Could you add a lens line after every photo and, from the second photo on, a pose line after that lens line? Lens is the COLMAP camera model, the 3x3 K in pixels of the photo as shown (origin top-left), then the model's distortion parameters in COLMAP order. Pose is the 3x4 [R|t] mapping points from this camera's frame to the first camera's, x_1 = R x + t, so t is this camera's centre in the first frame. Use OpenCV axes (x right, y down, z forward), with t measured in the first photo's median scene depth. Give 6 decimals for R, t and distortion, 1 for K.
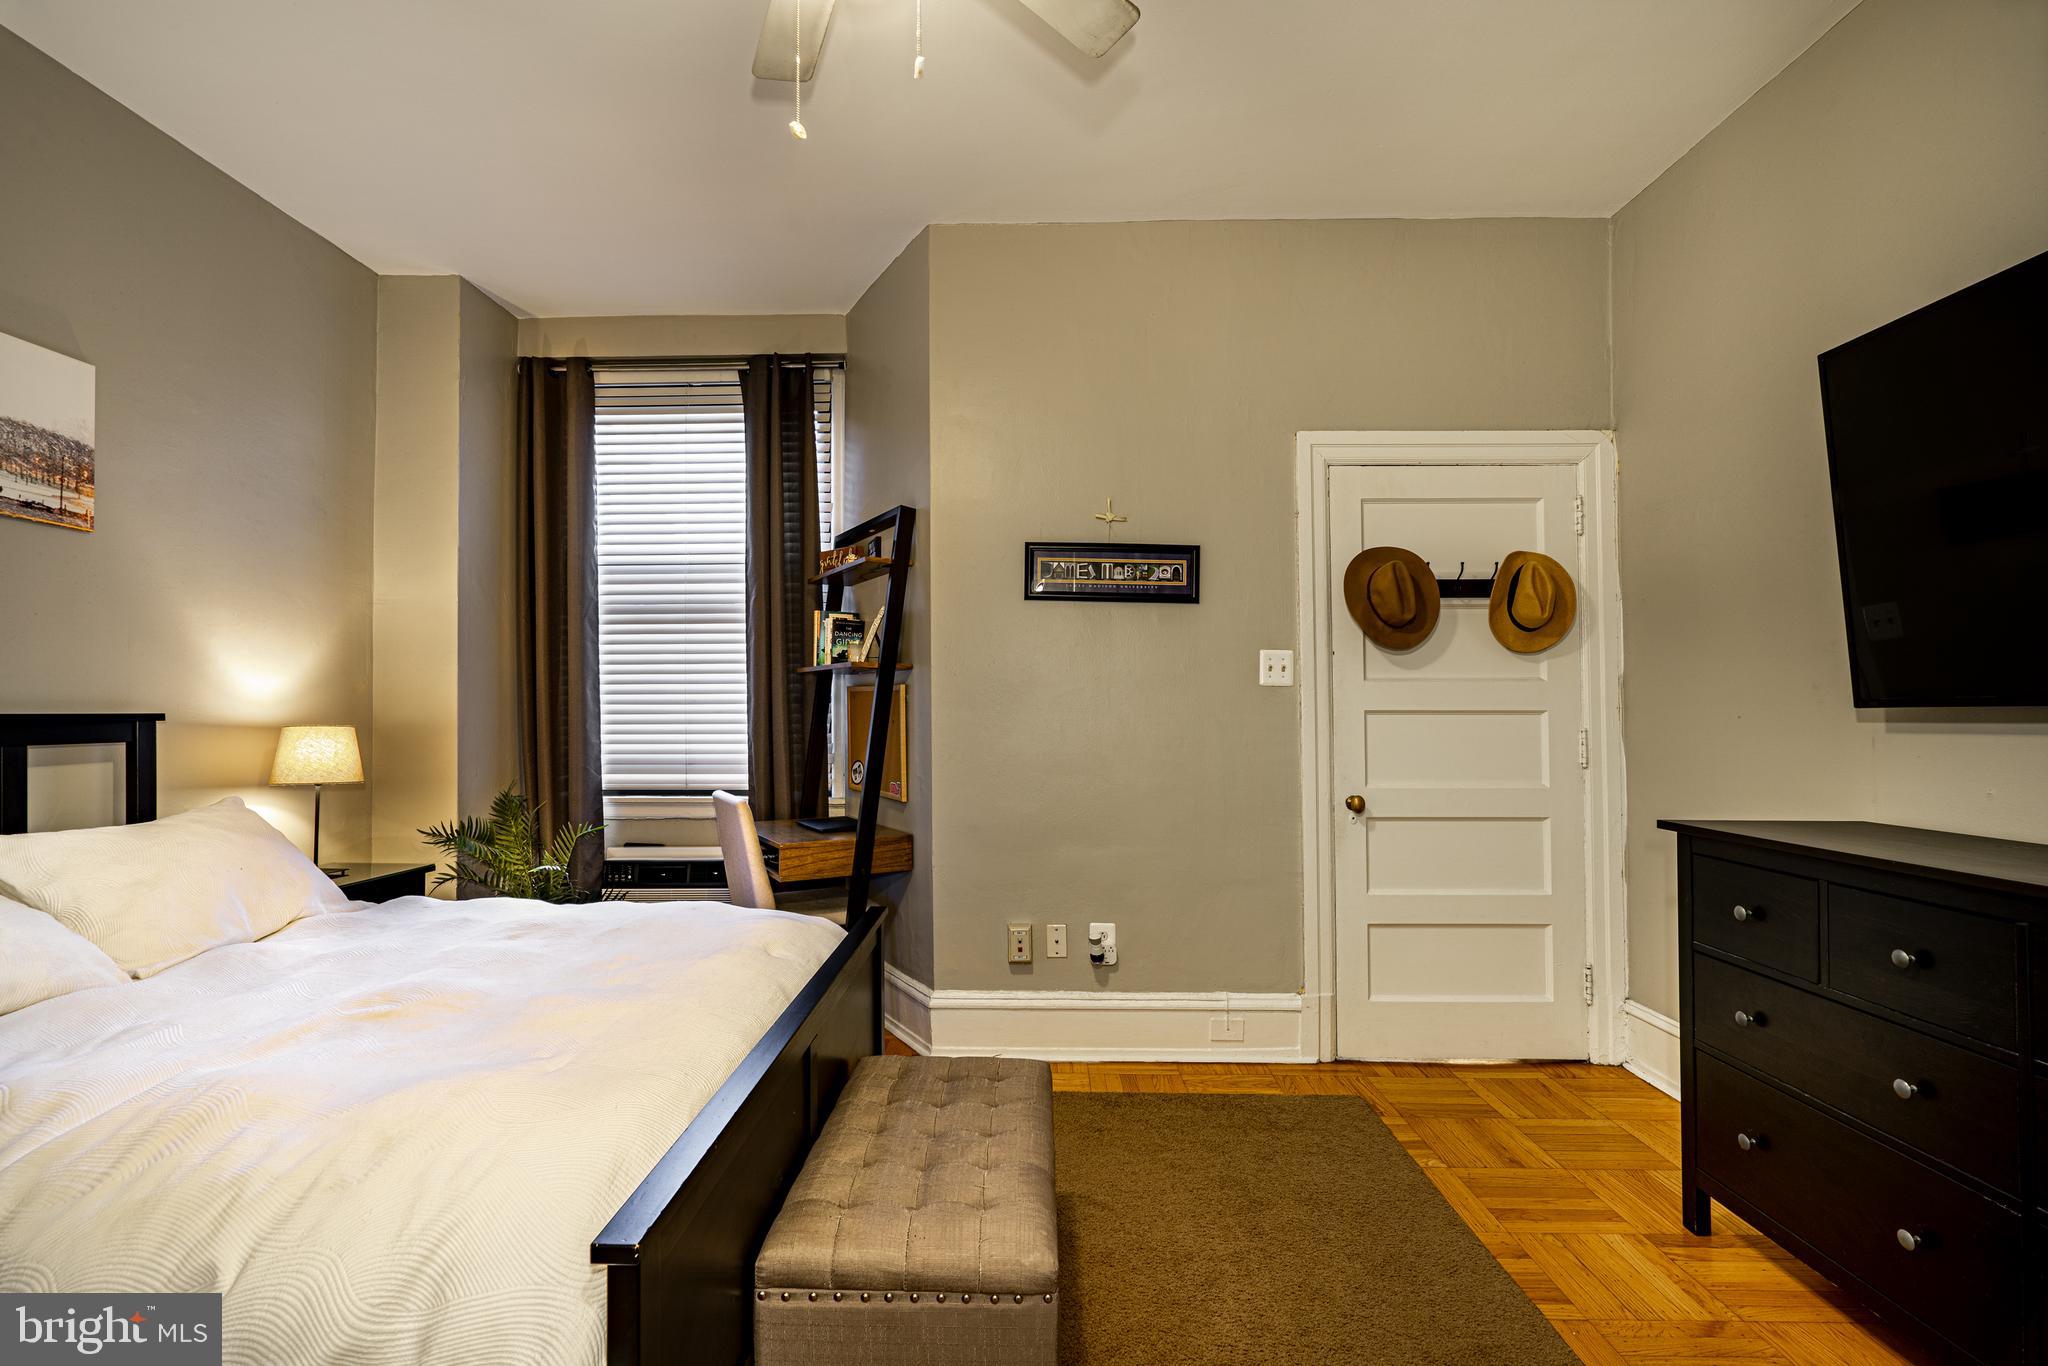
lens RADIAL K [[938.9, 0, 1011.6], [0, 938.9, 700.3], [0, 0, 1]] dist [-0.005917, 0.002841]
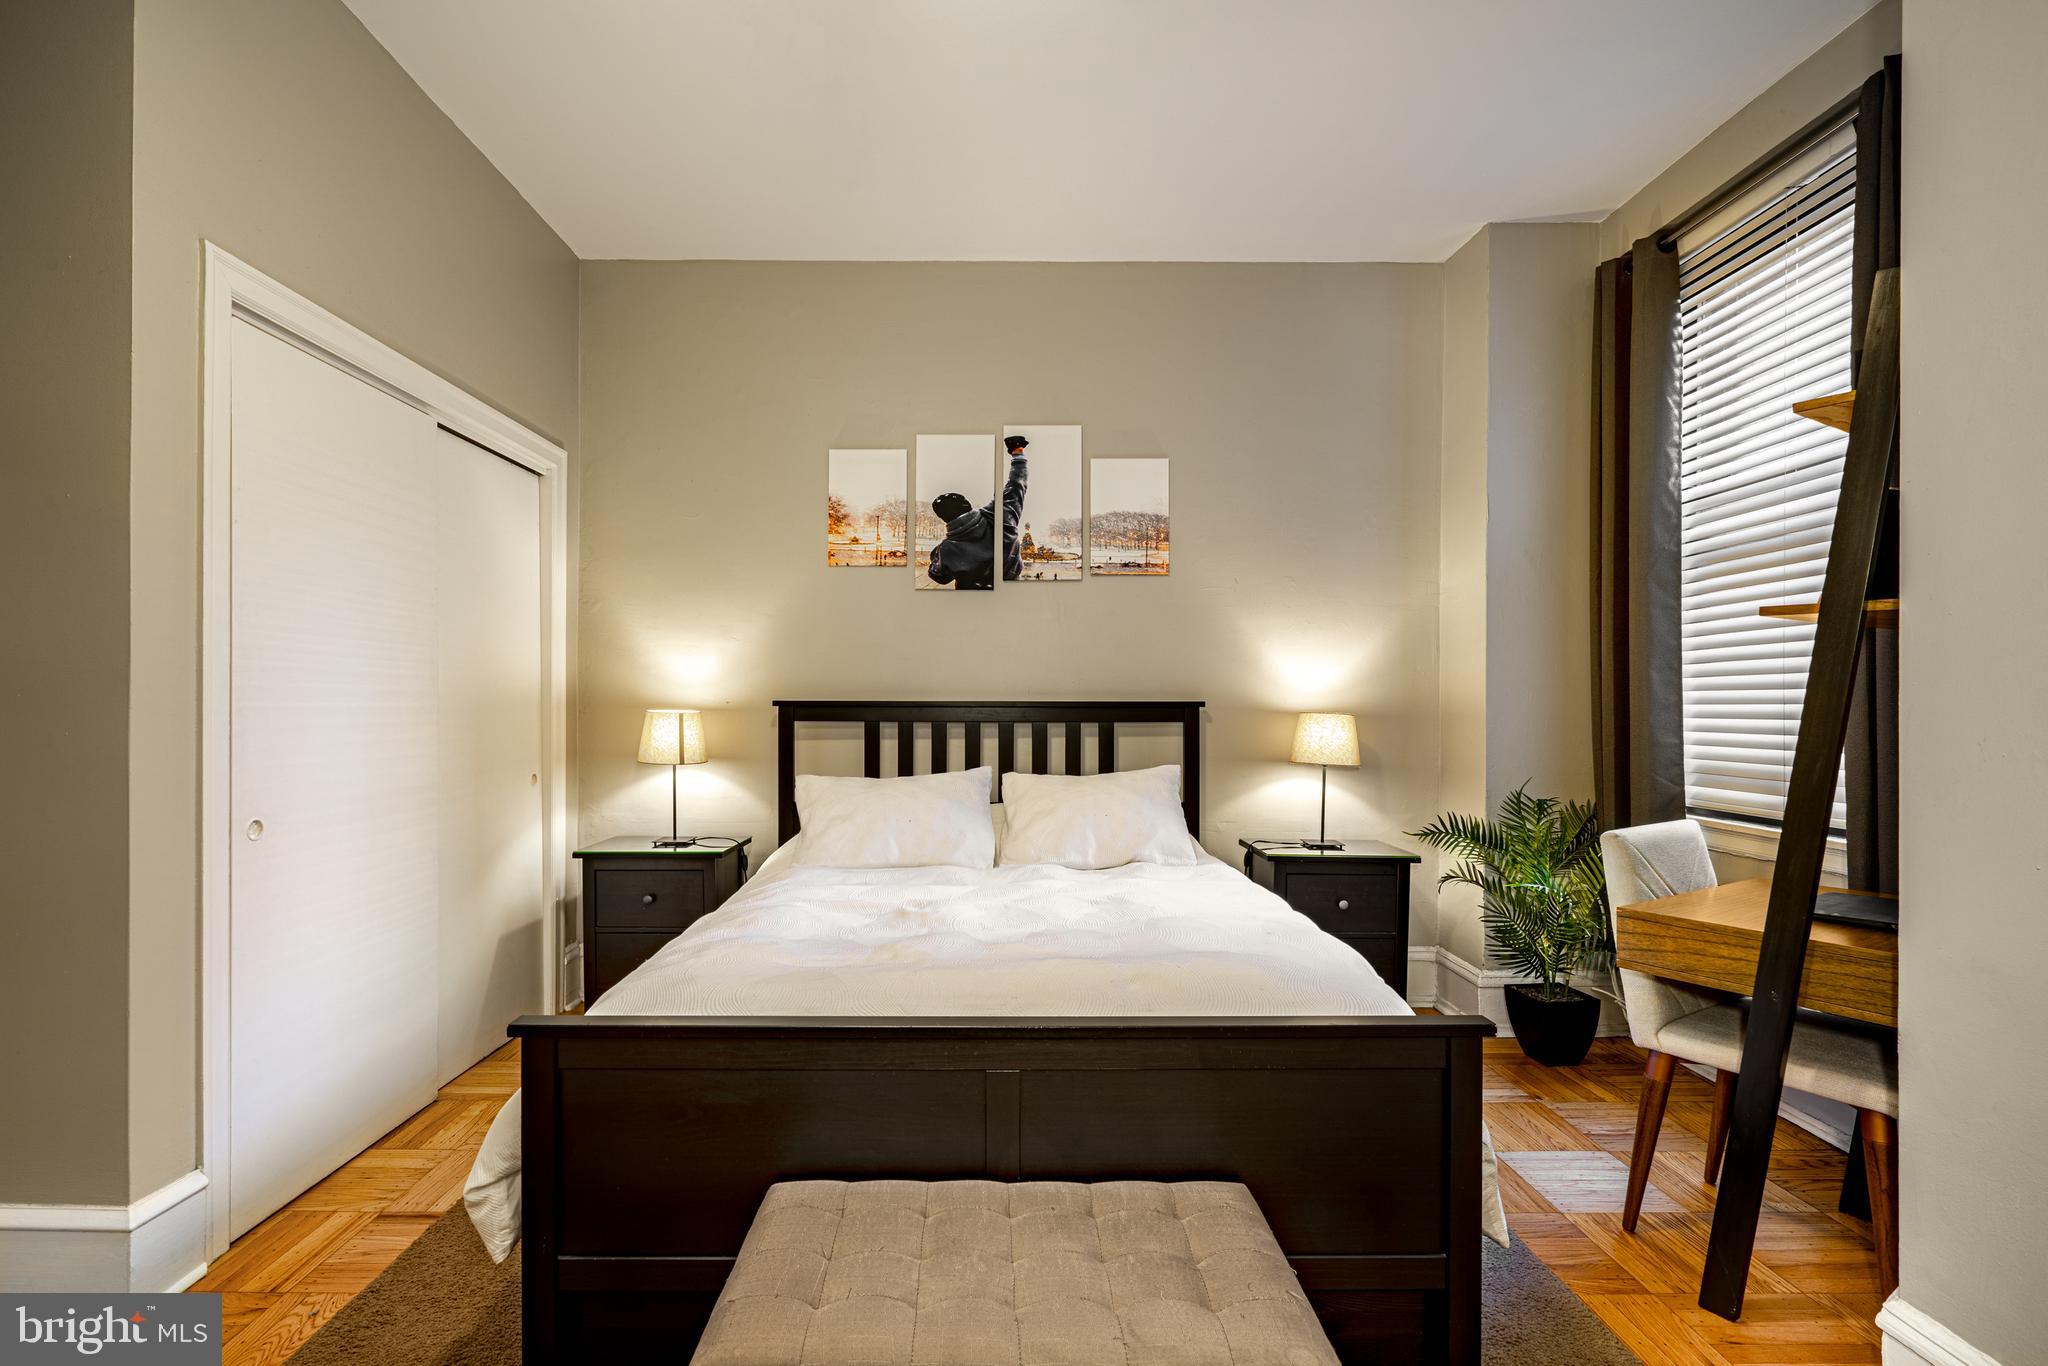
lens RADIAL K [[938.9, 0, 925.8], [0, 938.9, 712.1], [0, 0, 1]] dist [-0.005917, 0.002841]
pose [[0.005172, 0.015356, -0.999869, 0.345710], [0.010884, 0.999822, 0.015411, 0.003737], [0.999927, -0.010963, 0.005004, 0.464822]]
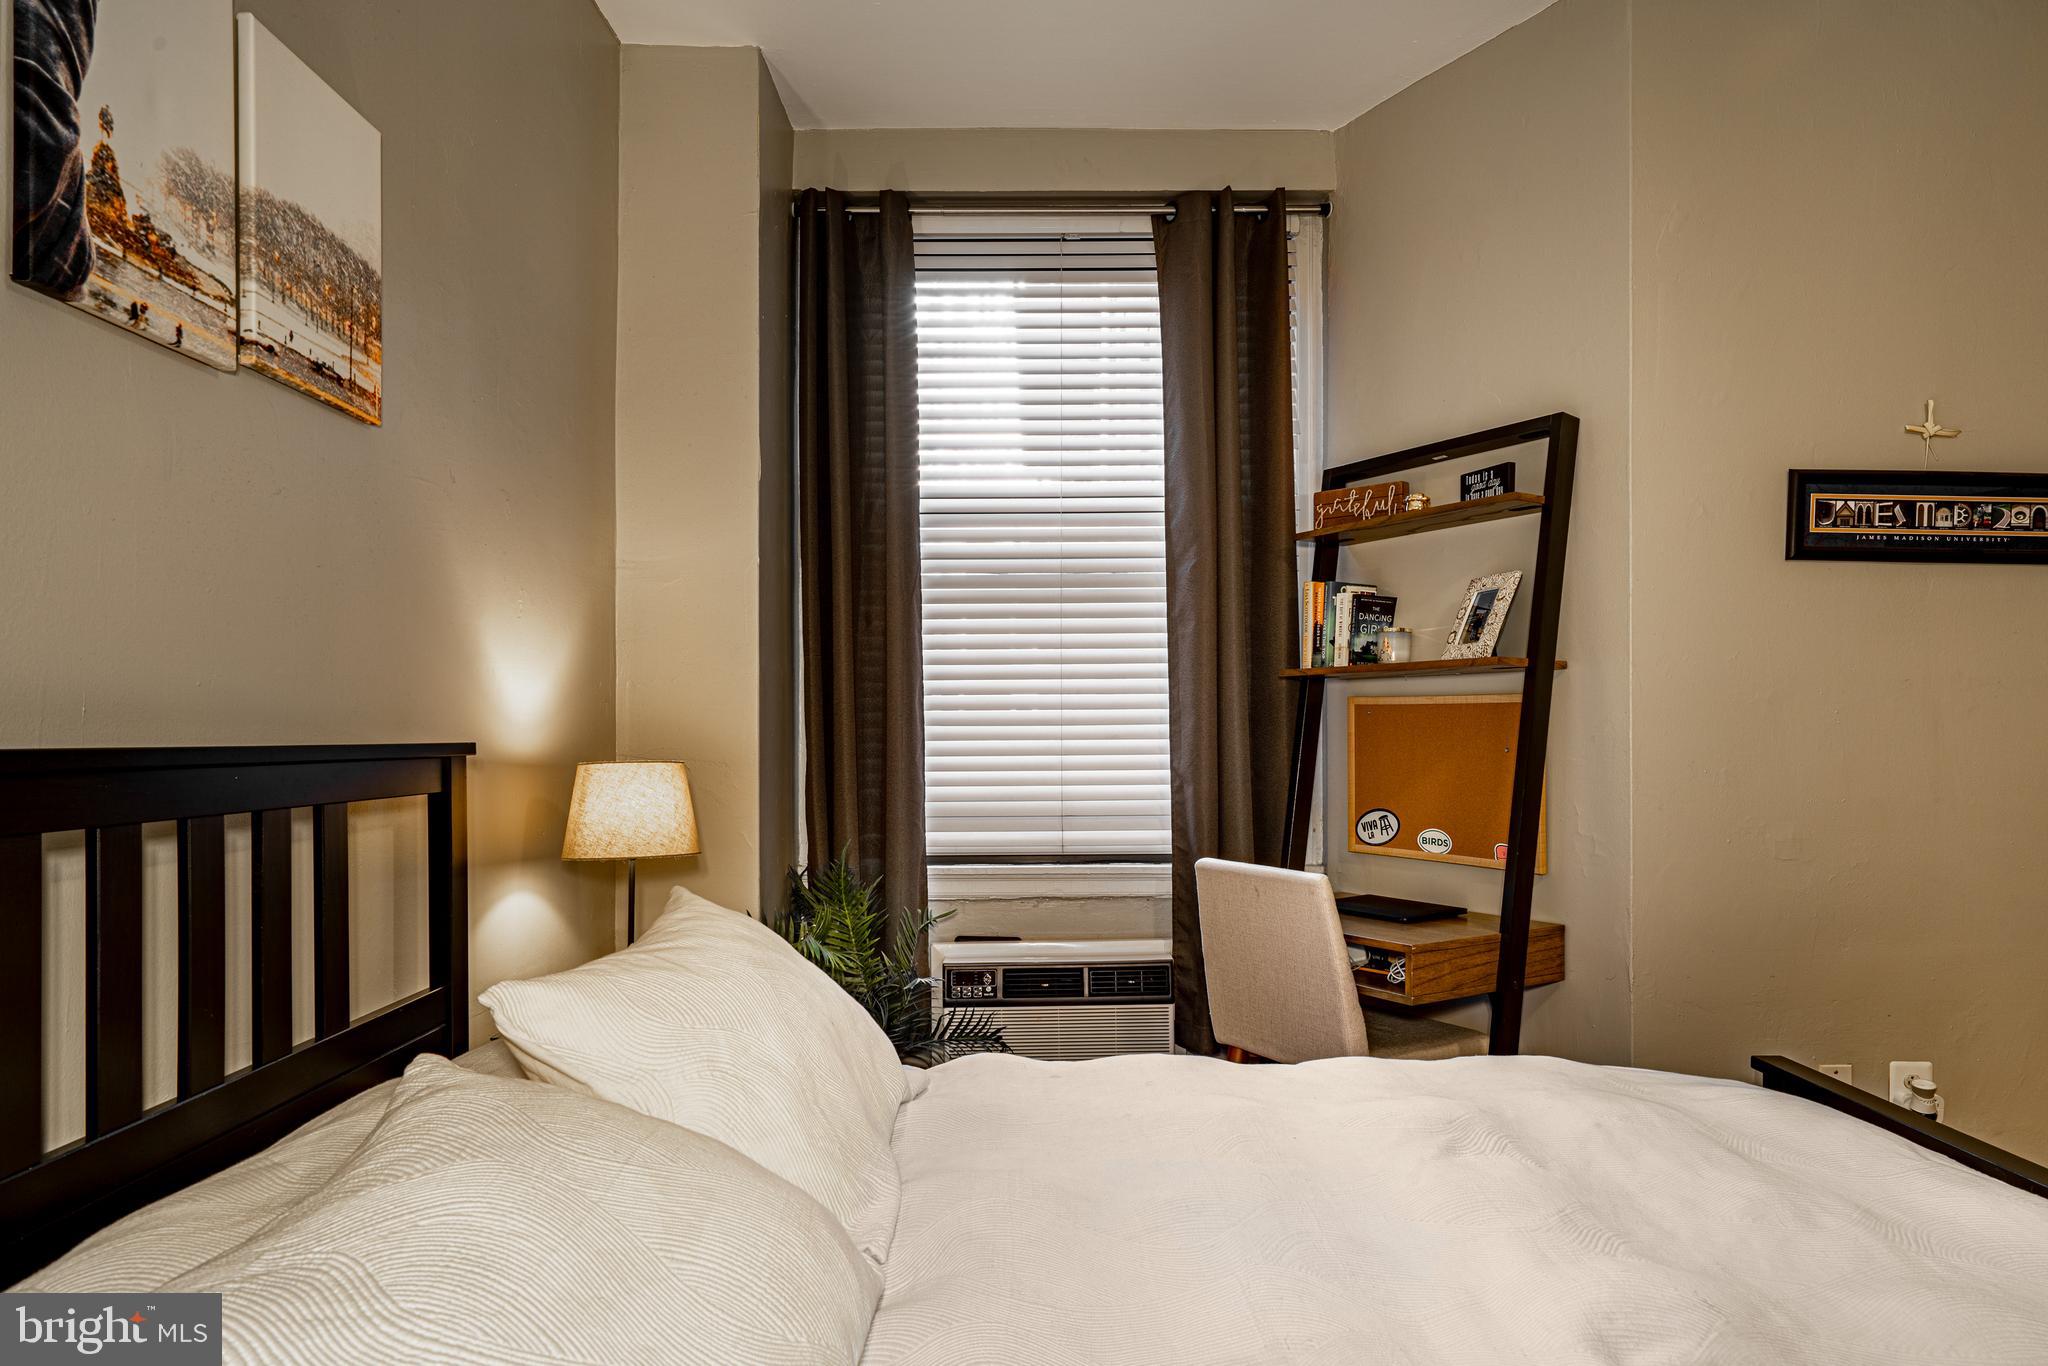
lens RADIAL K [[1209.8, 0, 1057.3], [0, 1209.8, 715.3], [0, 0, 1]] dist [0.020553, 0.002729]
pose [[0.998164, -0.002048, 0.060533, -0.462765], [0.002177, 0.999995, -0.002074, -0.000622], [-0.060528, 0.002202, 0.998164, 0.176580]]
